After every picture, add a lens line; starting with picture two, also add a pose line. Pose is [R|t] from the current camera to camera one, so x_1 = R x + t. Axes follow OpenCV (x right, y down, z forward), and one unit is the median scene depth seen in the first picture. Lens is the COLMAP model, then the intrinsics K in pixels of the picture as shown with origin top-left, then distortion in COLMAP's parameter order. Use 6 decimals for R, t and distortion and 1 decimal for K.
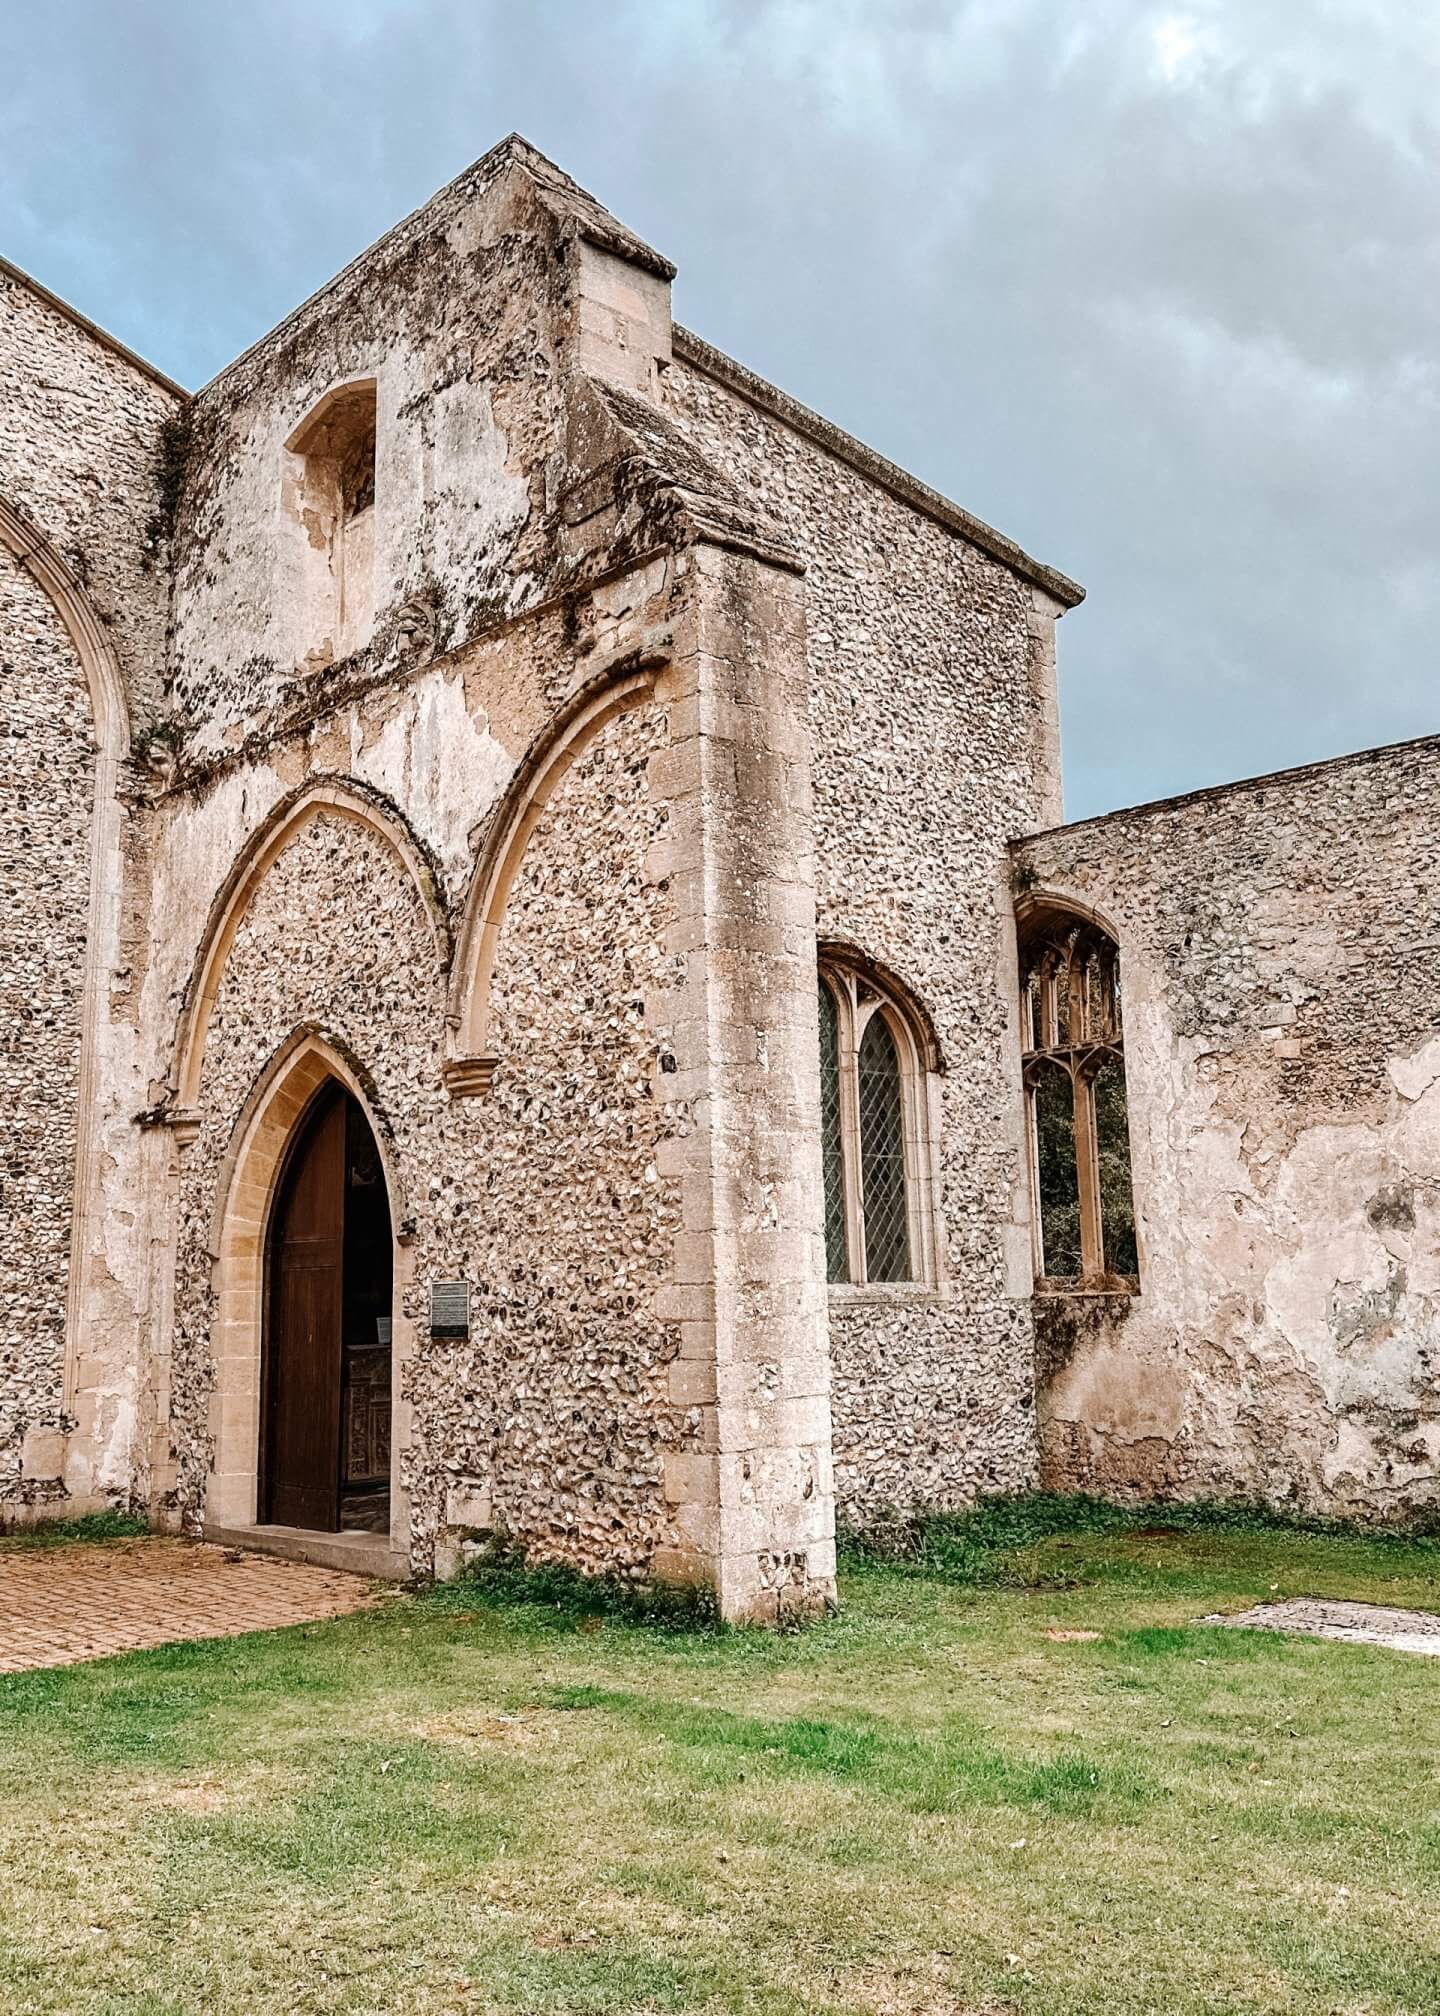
lens RADIAL K [[1760.8, 0, 720.0], [0, 1760.8, 1008.0], [0, 0, 1]] dist [0.066222, -0.006854]
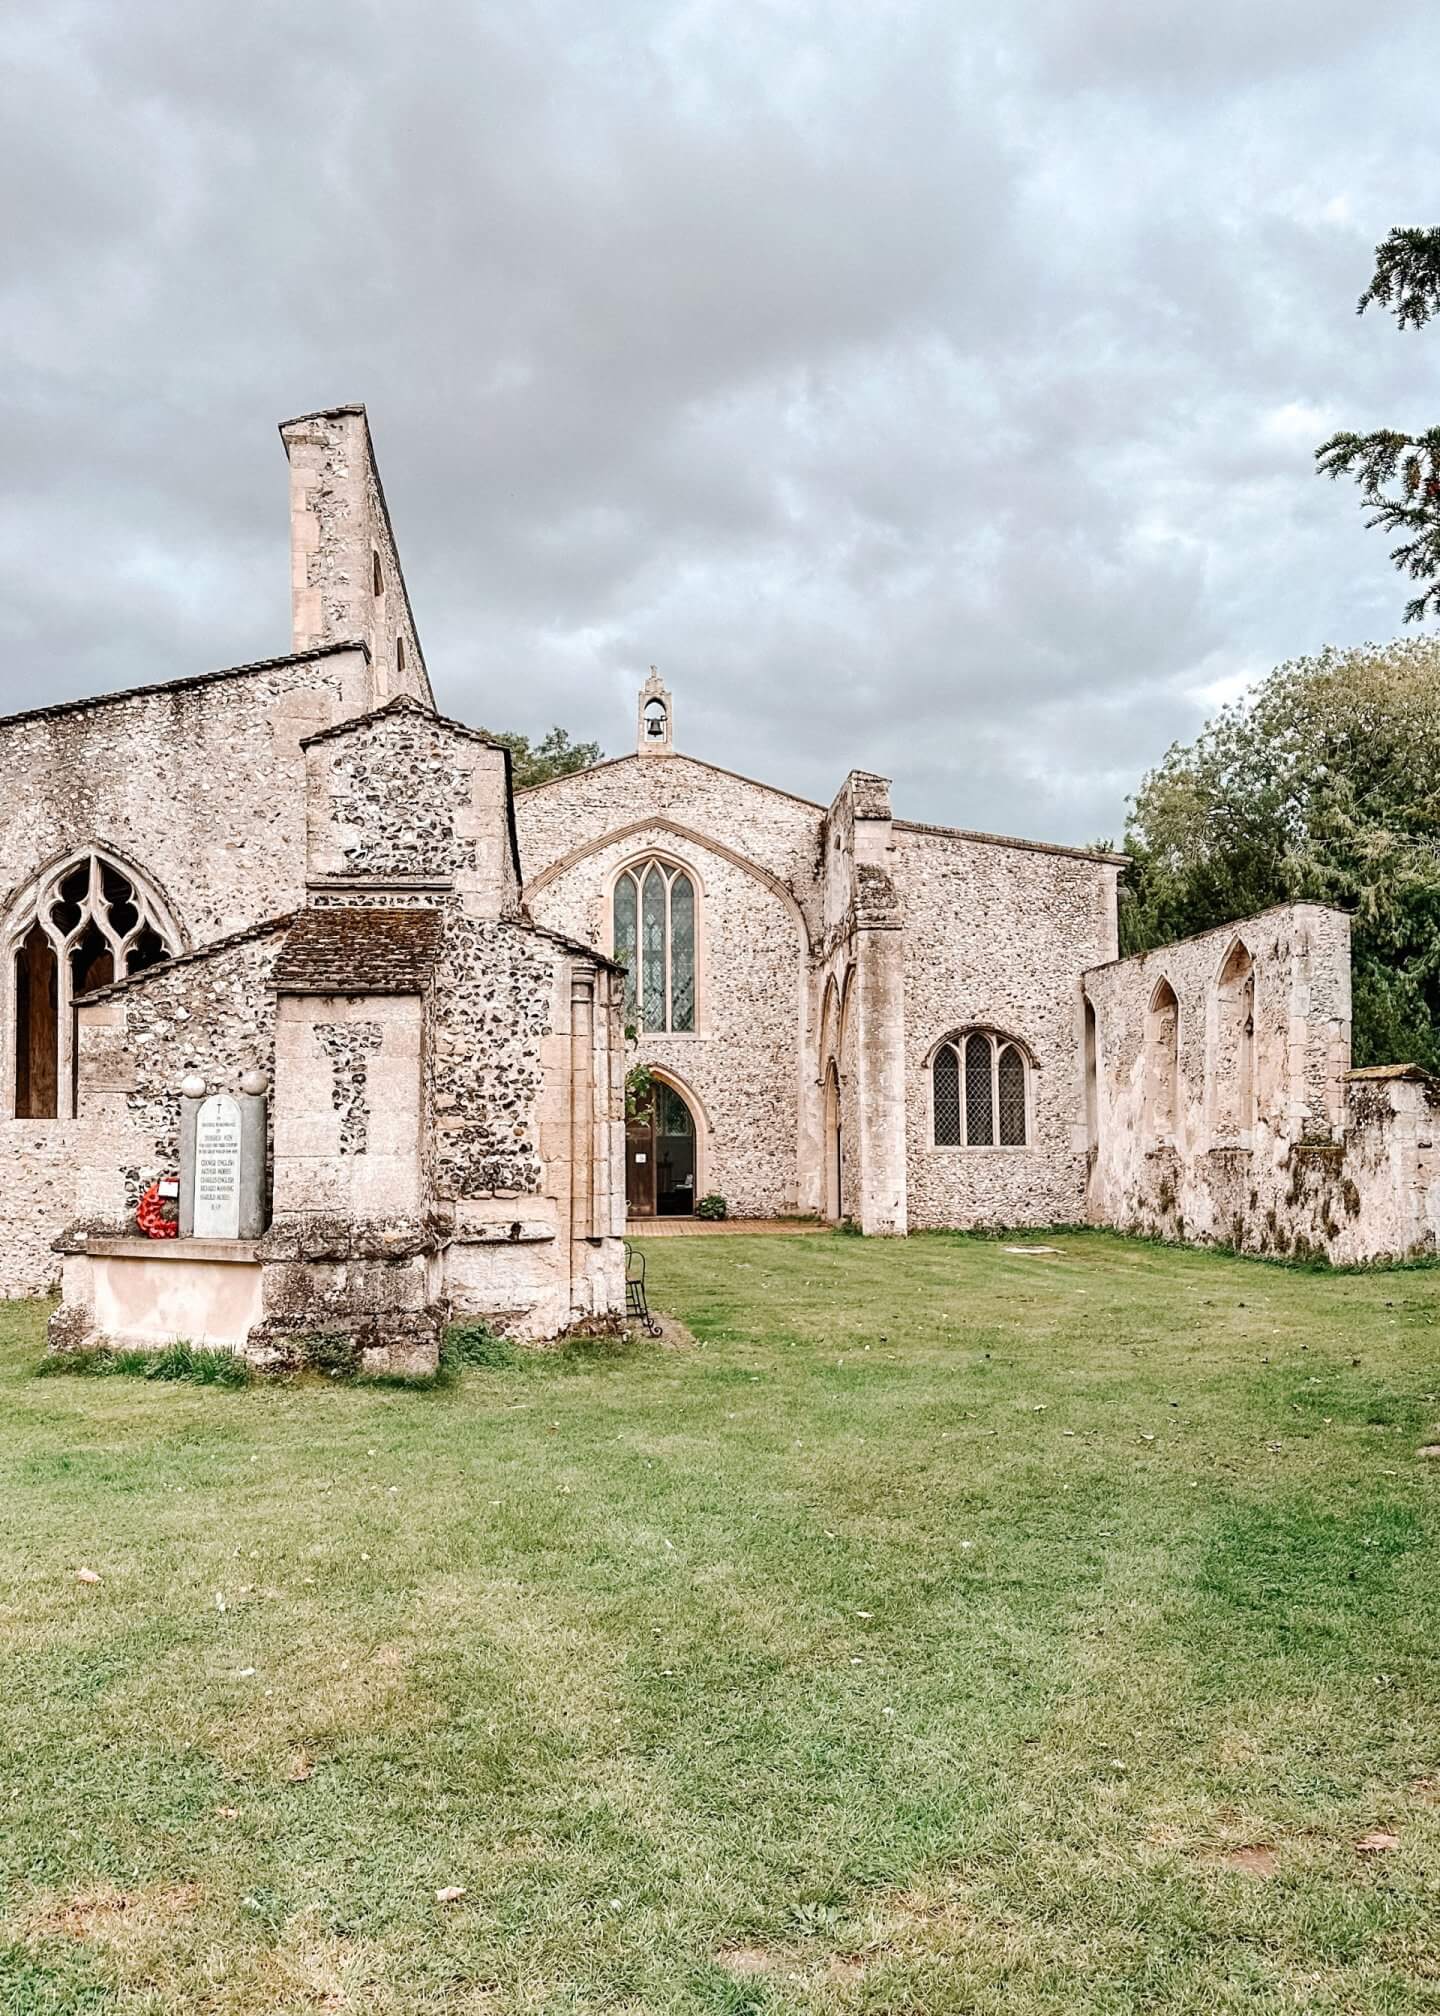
lens RADIAL K [[1760.8, 0, 720.0], [0, 1760.8, 1008.0], [0, 0, 1]] dist [0.066222, -0.006854]
pose [[0.764211, -0.026455, -0.644424, 1.470708], [0.086306, 0.994367, 0.061528, -0.258466], [0.639166, -0.102638, 0.762189, -1.327065]]
